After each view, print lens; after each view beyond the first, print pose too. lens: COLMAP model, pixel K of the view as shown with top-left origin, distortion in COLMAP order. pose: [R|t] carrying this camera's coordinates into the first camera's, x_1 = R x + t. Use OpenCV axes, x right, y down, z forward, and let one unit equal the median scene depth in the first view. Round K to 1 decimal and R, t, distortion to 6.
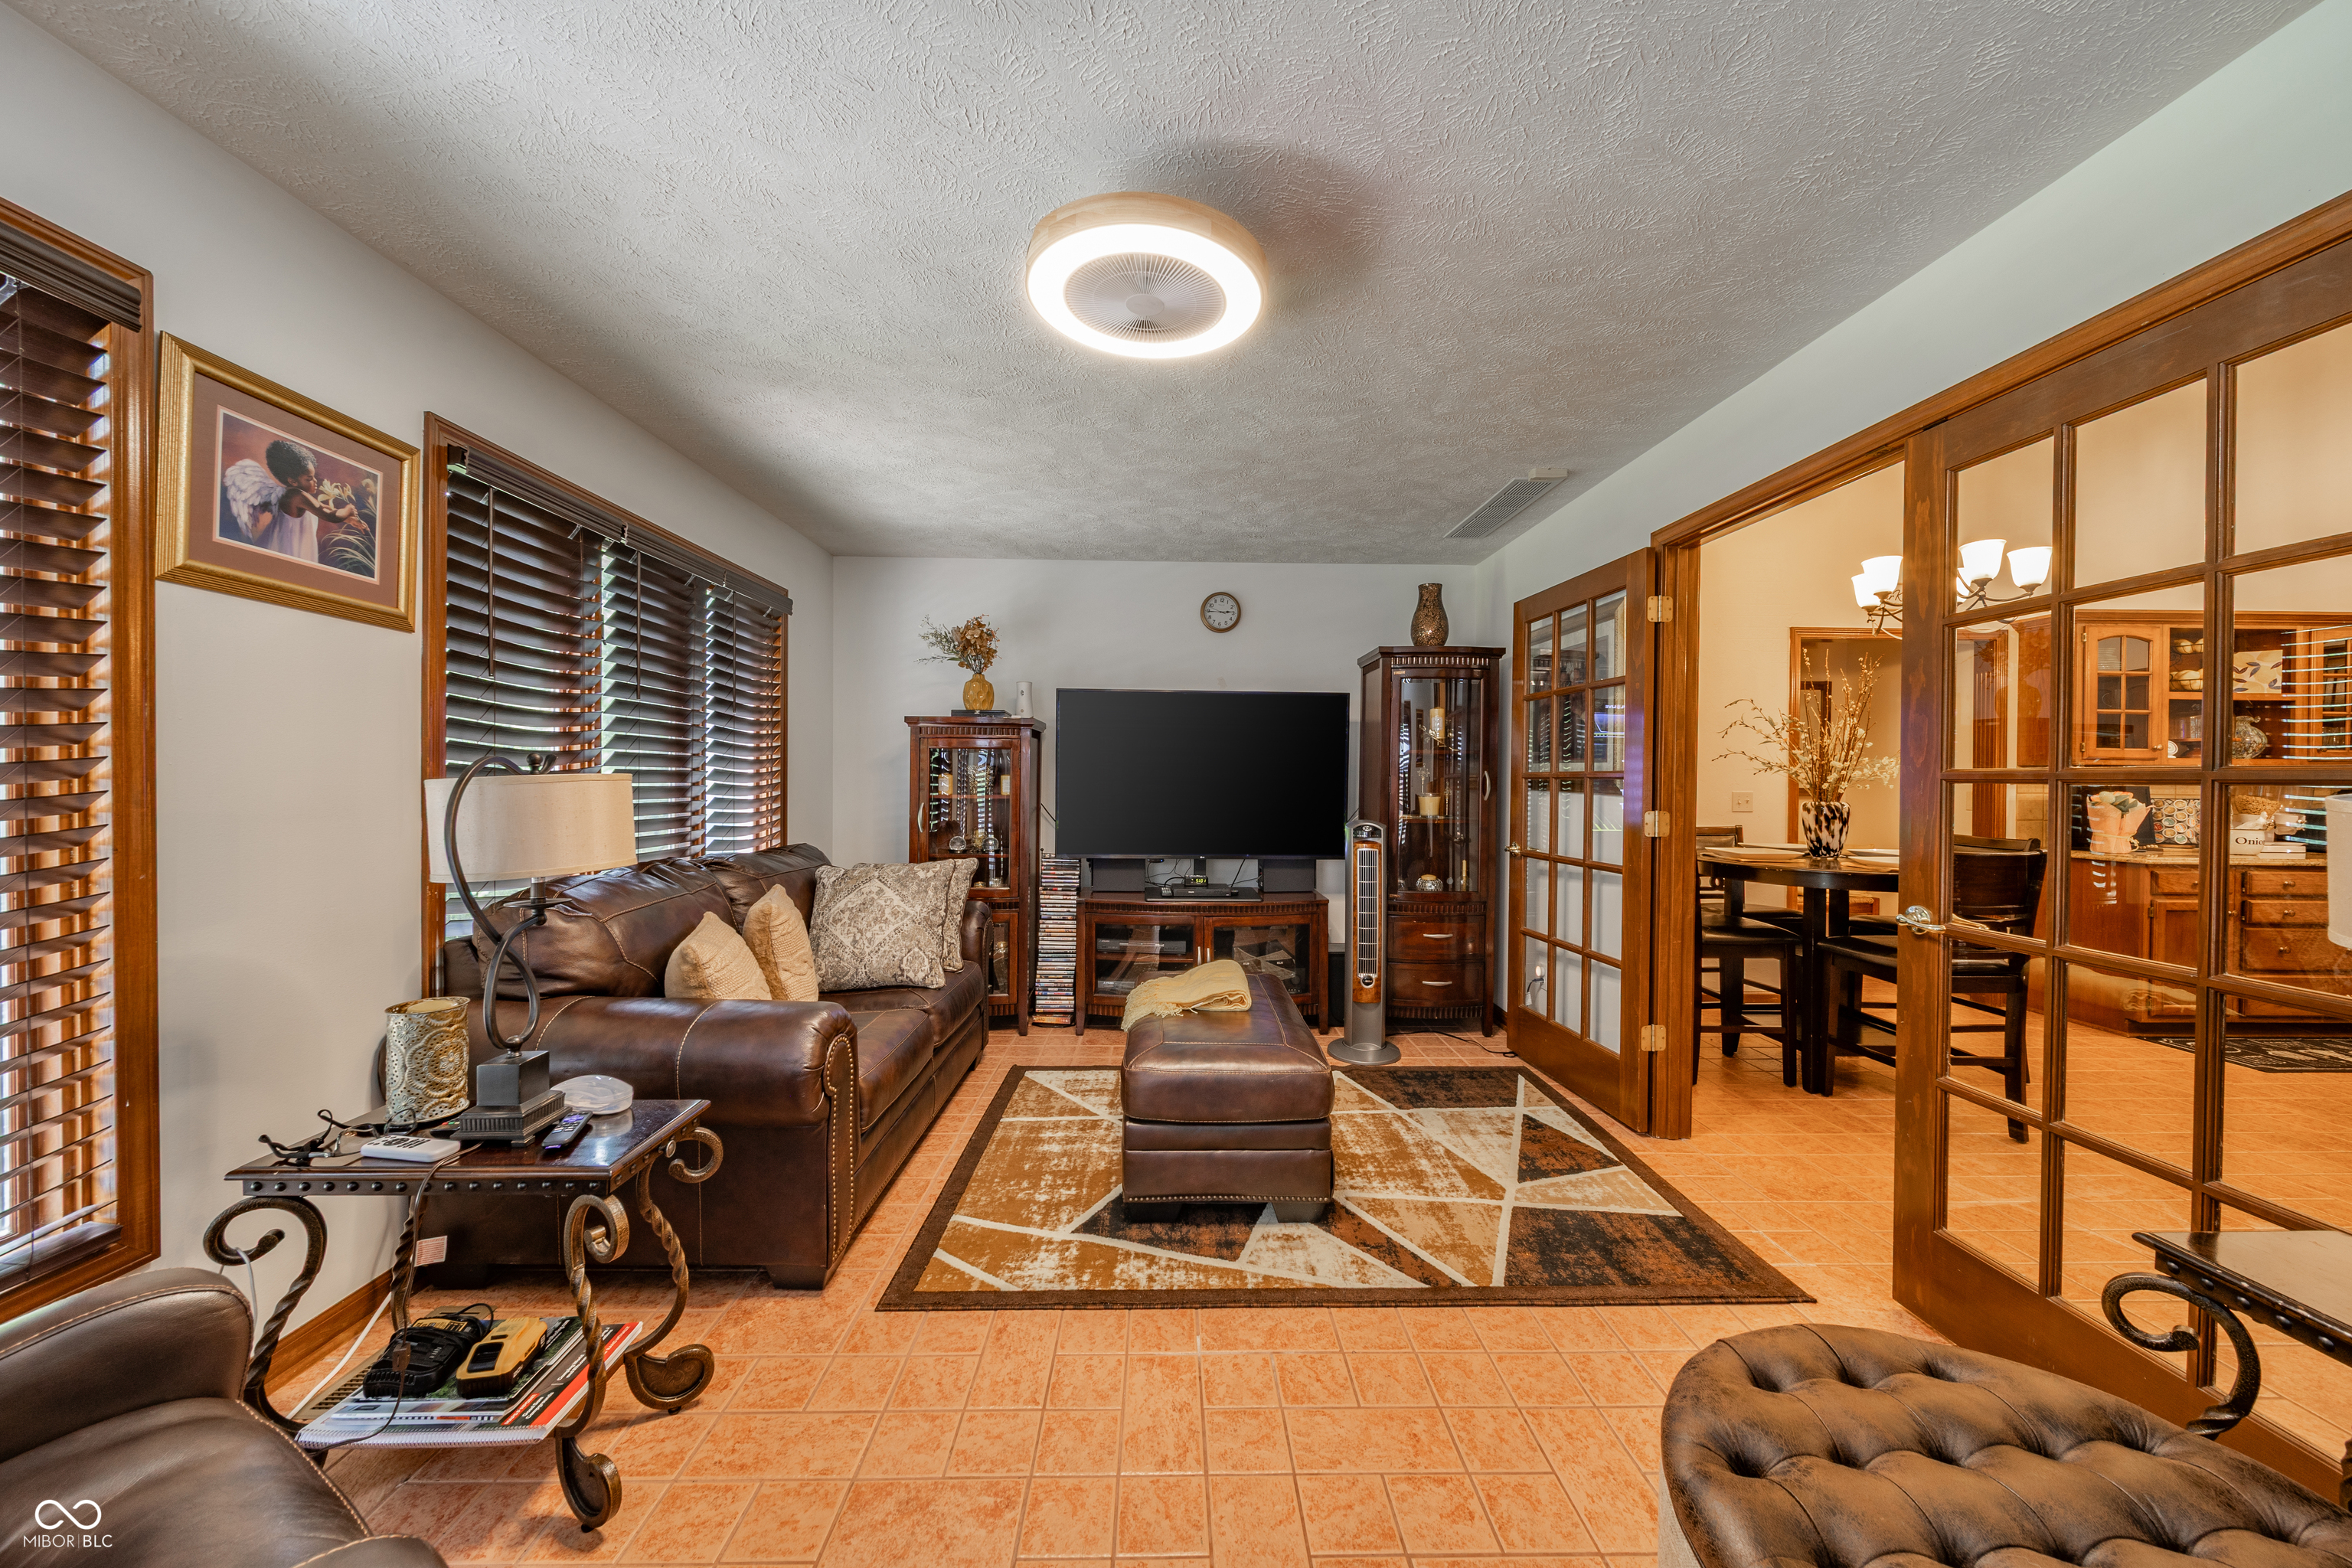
lens RADIAL K [[858.5, 0, 1174.7], [0, 858.5, 785.9], [0, 0, 1]] dist [0.000041, -0.000587]
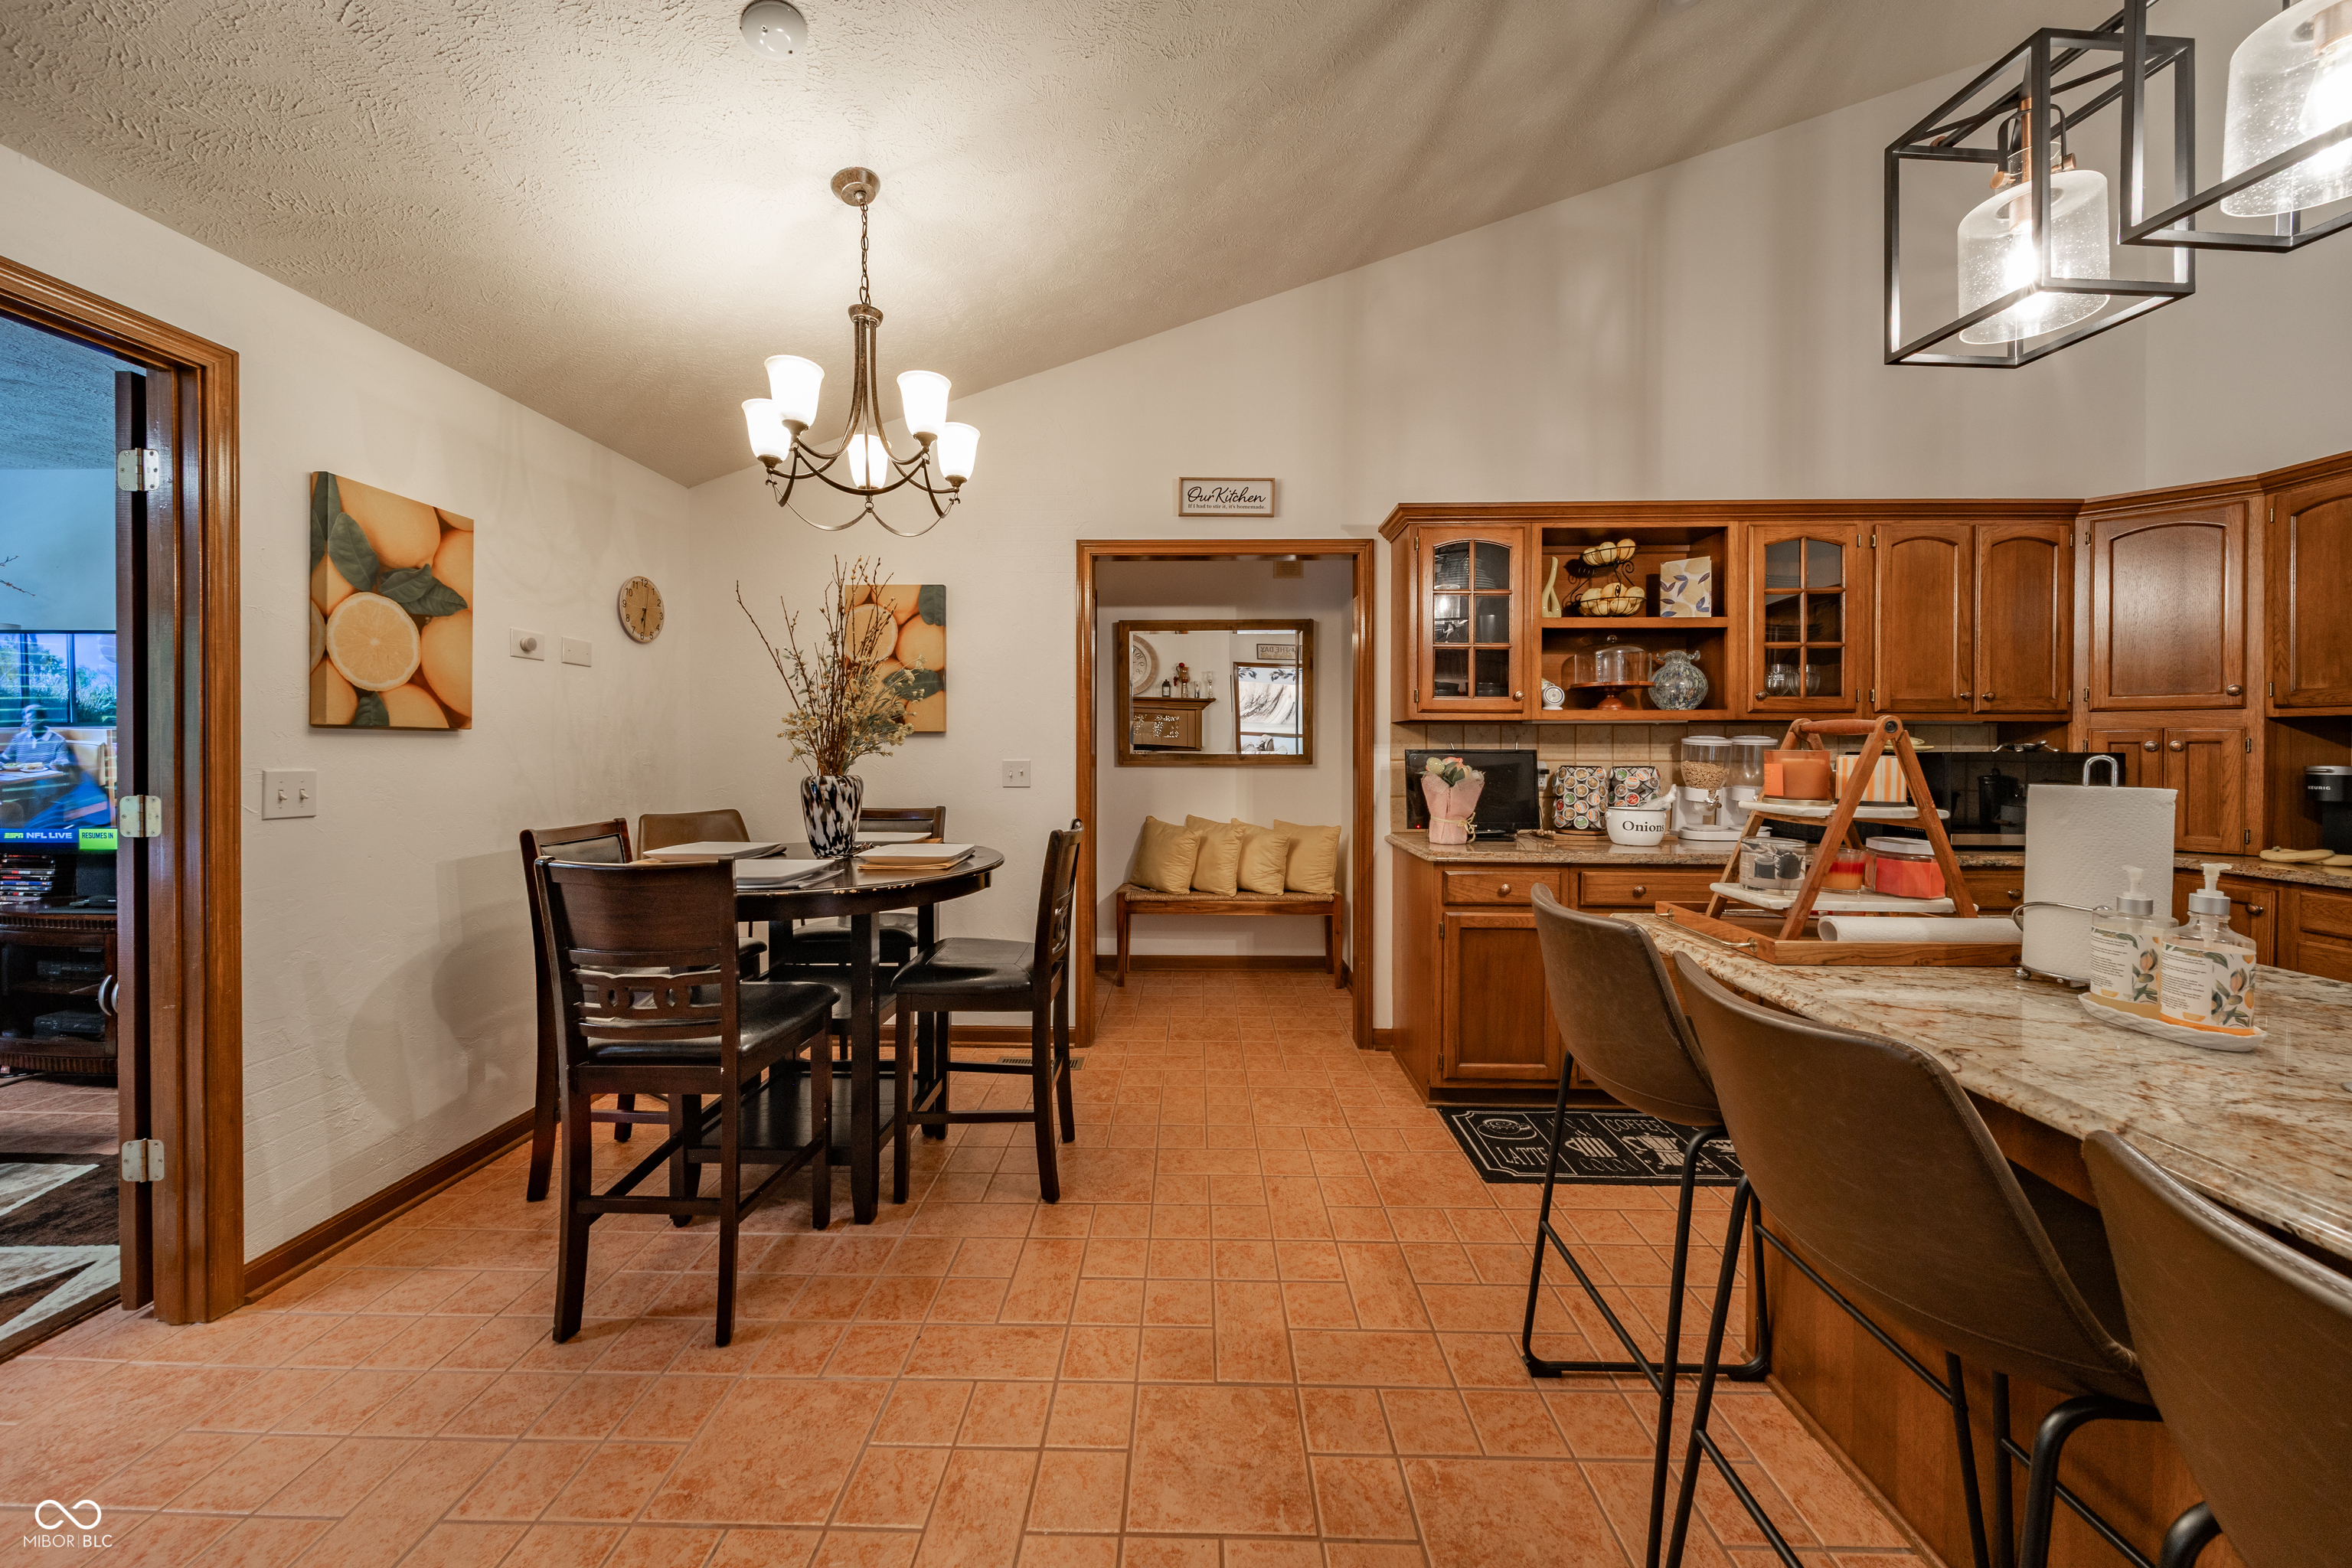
lens RADIAL K [[919.4, 0, 1175.8], [0, 919.4, 744.6], [0, 0, 1]] dist [-0.001417, -0.001298]
pose [[0.997679, -0.007140, -0.067721, 1.907288], [0.006208, 0.999883, -0.013966, 0.010591], [0.067813, 0.013513, 0.997607, 0.458220]]
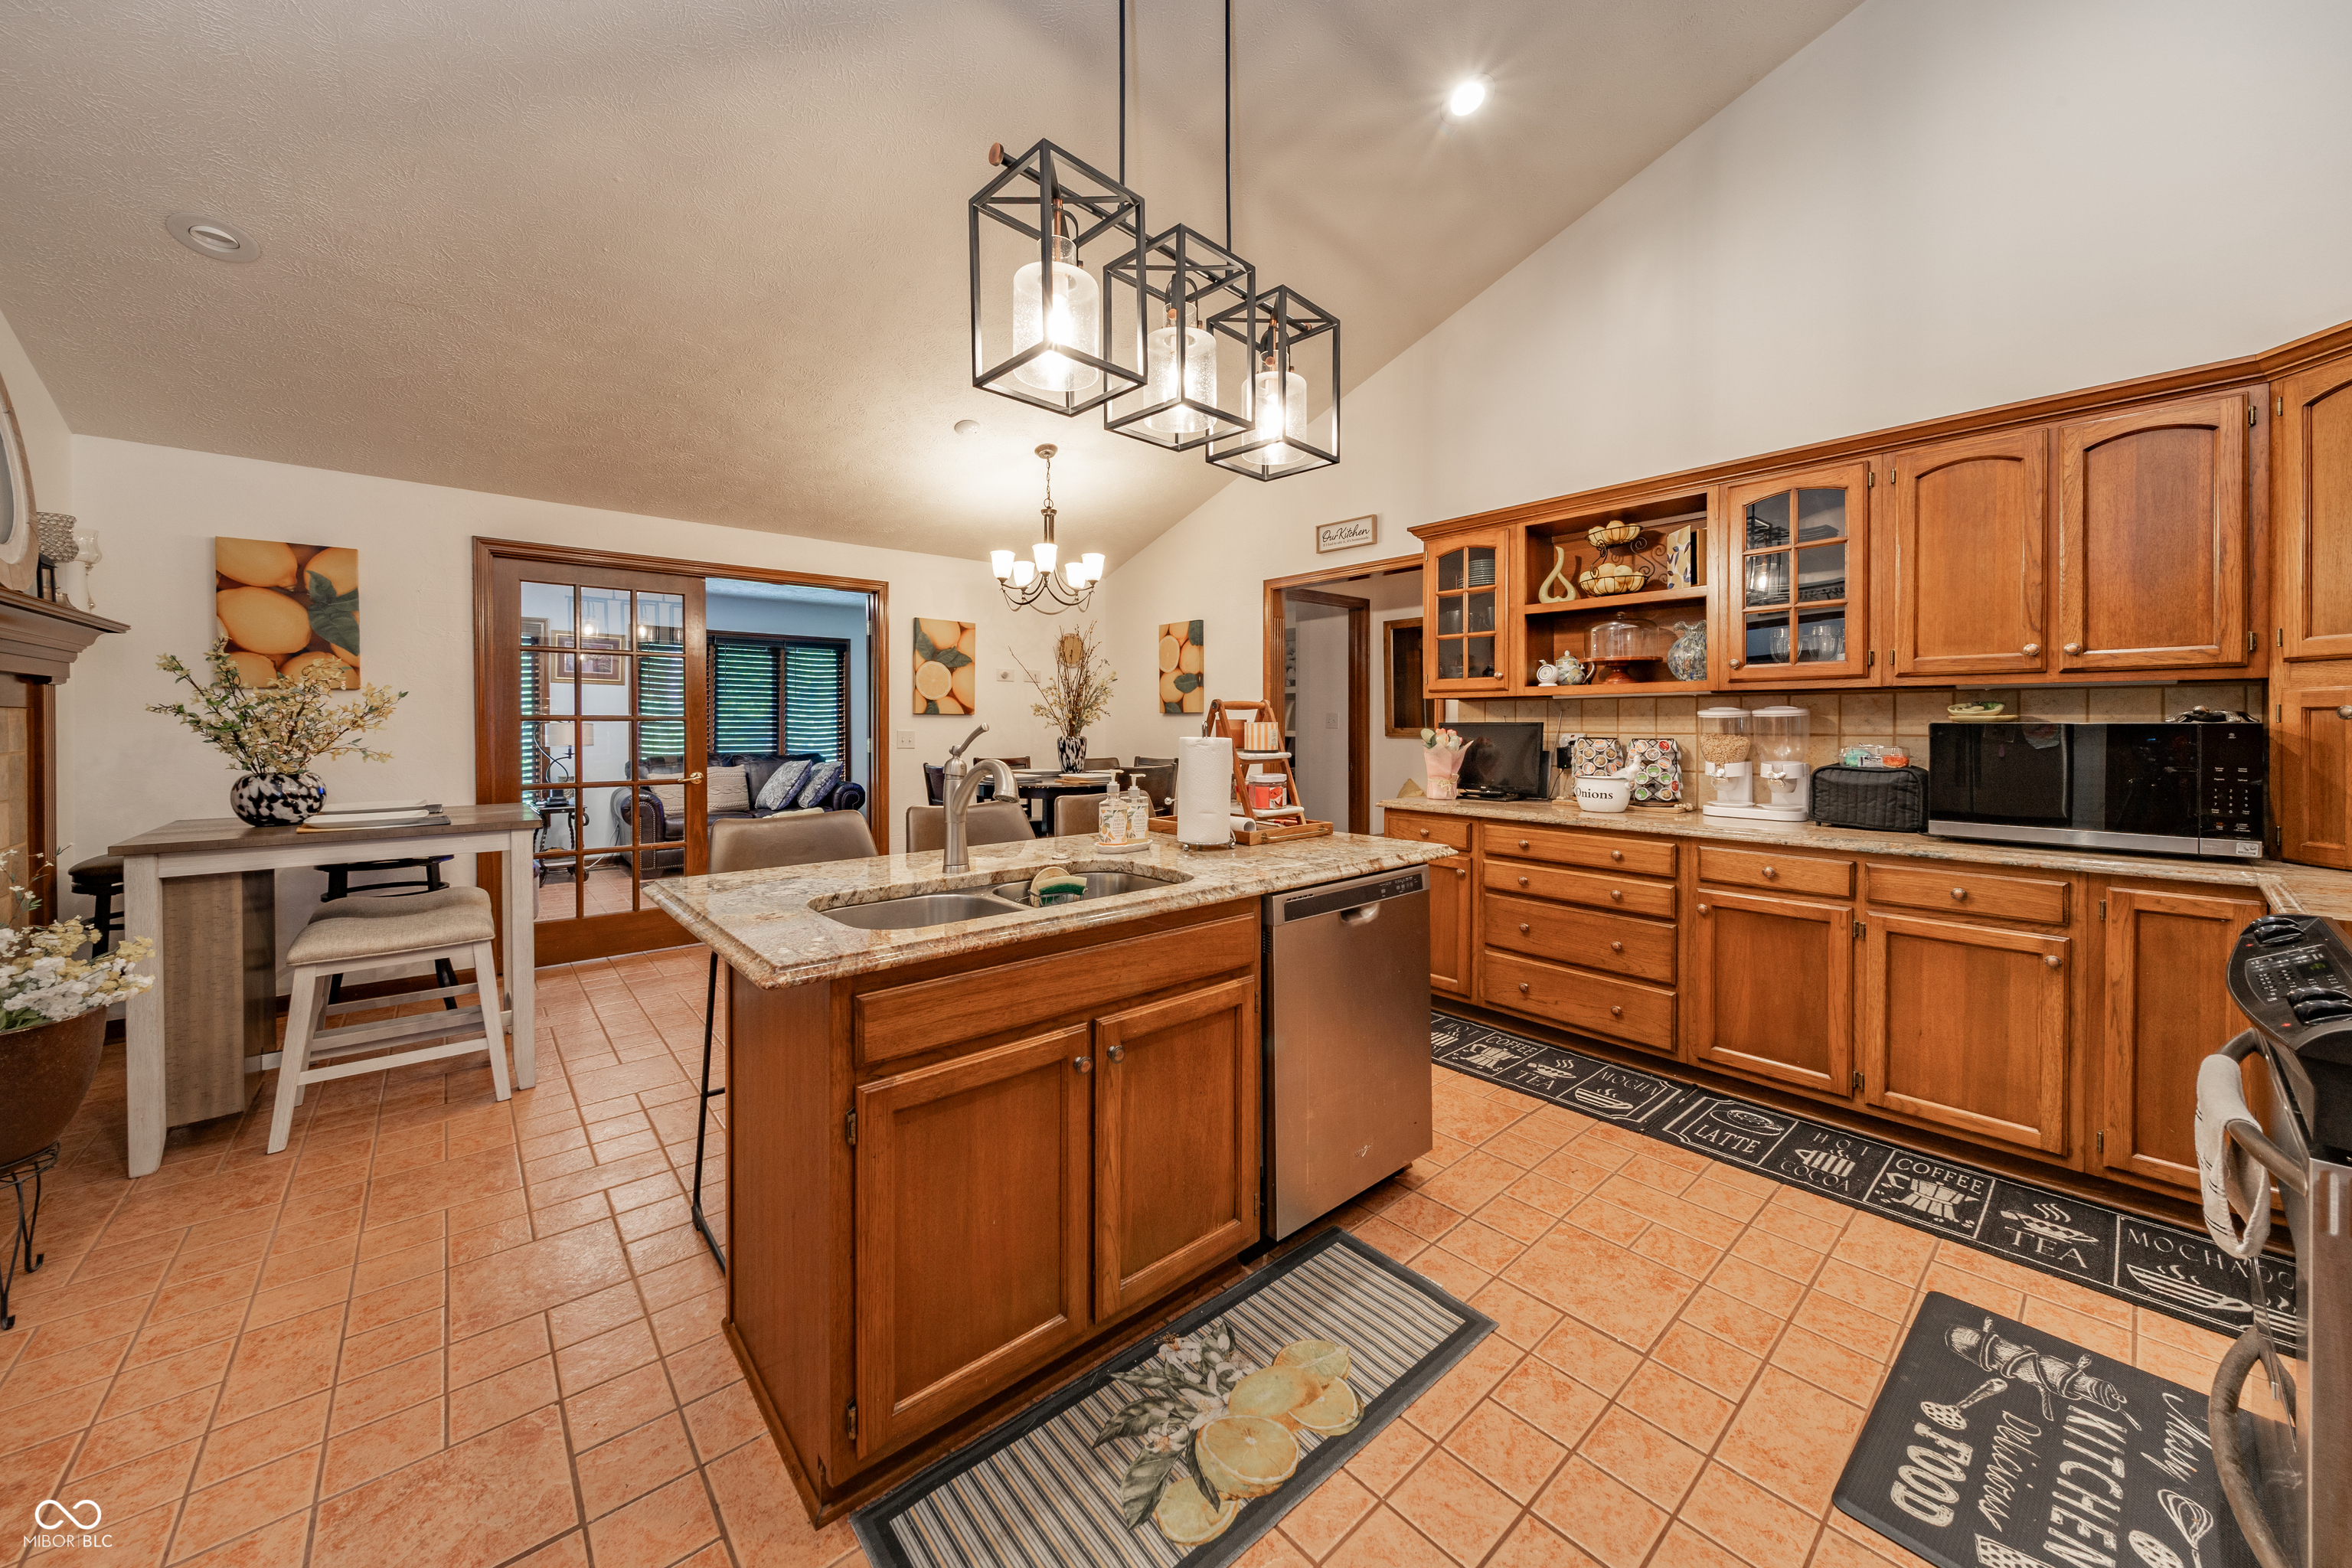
lens RADIAL K [[858.5, 0, 1150.2], [0, 858.5, 735.7], [0, 0, 1]] dist [0.000041, -0.000587]
pose [[0.589469, 0.003582, -0.807783, 3.376277], [-0.000311, 0.999991, 0.004208, 0.022646], [0.807791, -0.002230, 0.589465, 0.487696]]
